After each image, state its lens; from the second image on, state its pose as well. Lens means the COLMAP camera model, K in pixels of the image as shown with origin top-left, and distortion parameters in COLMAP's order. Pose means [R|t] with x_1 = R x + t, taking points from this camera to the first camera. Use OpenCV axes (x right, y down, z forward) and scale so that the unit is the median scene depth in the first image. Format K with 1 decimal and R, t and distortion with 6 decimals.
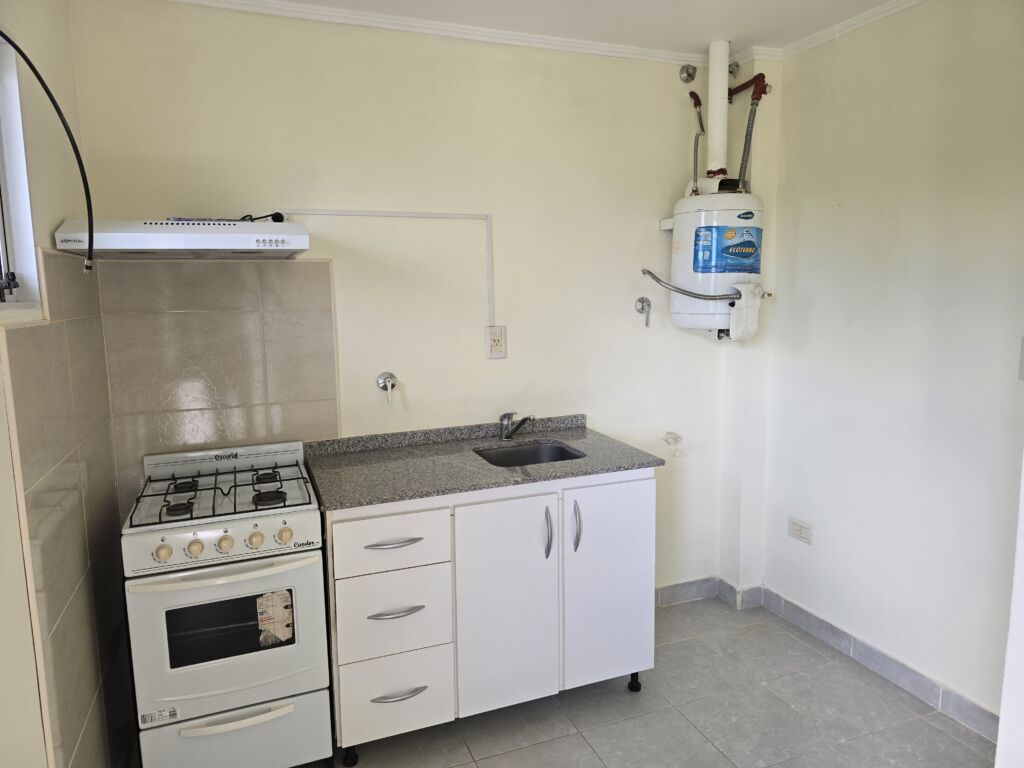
lens RADIAL K [[681.6, 0, 515.9], [0, 681.6, 381.9], [0, 0, 1]] dist [0.067489, -0.058098]
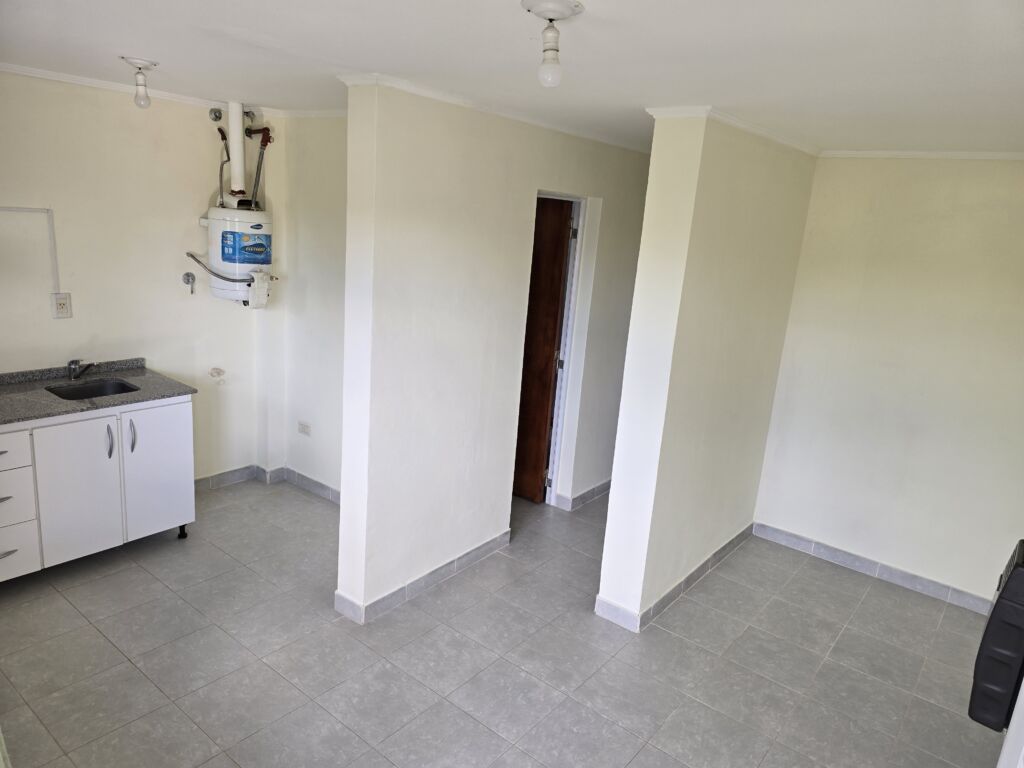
lens RADIAL K [[681.6, 0, 515.9], [0, 681.6, 381.9], [0, 0, 1]] dist [0.067489, -0.058098]
pose [[0.858519, -0.040057, 0.511215, 0.033049], [-0.022589, 0.993022, 0.115745, -0.087990], [-0.512284, -0.110917, 0.851623, -0.611919]]
